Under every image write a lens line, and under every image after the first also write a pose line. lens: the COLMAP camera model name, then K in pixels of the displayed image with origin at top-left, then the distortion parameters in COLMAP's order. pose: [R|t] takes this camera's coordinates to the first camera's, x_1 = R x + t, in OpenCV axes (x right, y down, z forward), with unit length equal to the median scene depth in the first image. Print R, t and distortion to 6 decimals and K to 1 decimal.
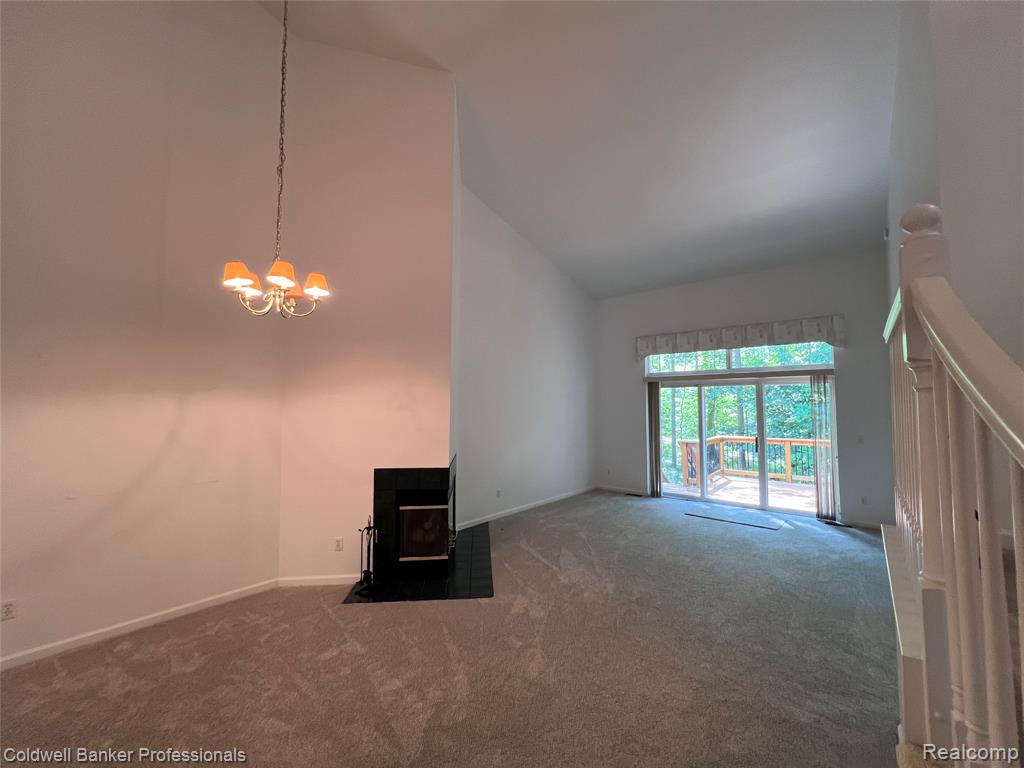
lens RADIAL K [[412.3, 0, 510.4], [0, 412.3, 384.8], [0, 0, 1]] dist [-0.003536, 0.001183]
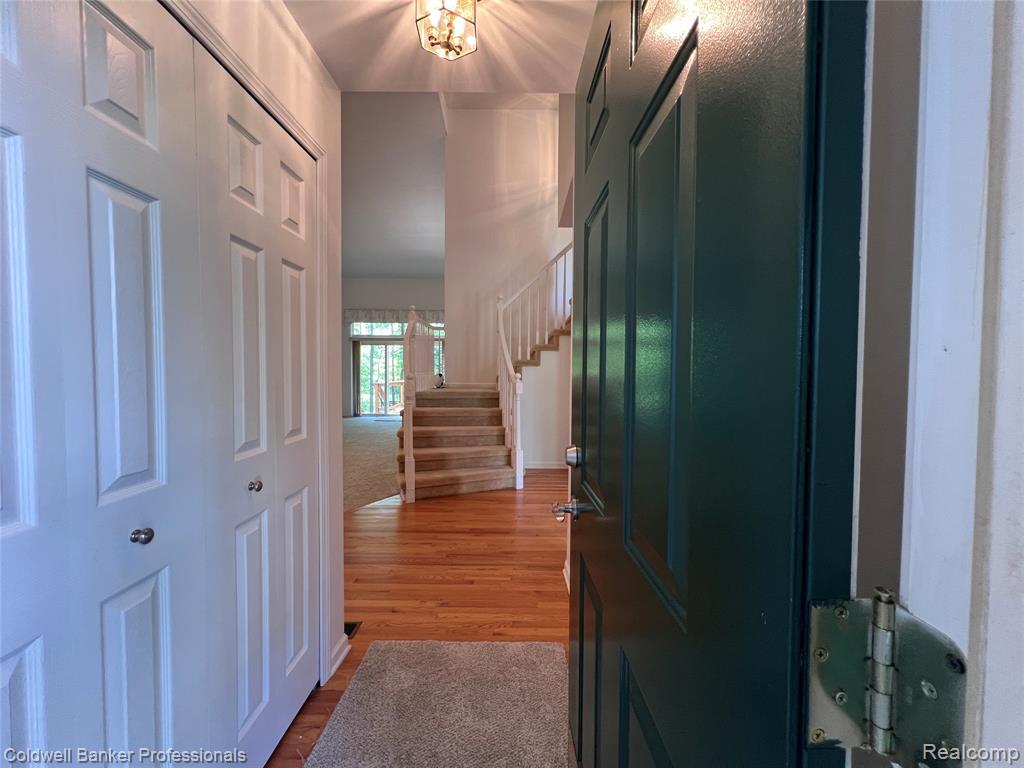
lens RADIAL K [[412.3, 0, 510.0], [0, 412.3, 384.2], [0, 0, 1]] dist [-0.003536, 0.001183]
pose [[0.766542, -0.014221, 0.642037, -0.252664], [-0.043017, 0.996372, 0.073429, 0.022549], [-0.640752, -0.083905, 0.763149, -0.686789]]
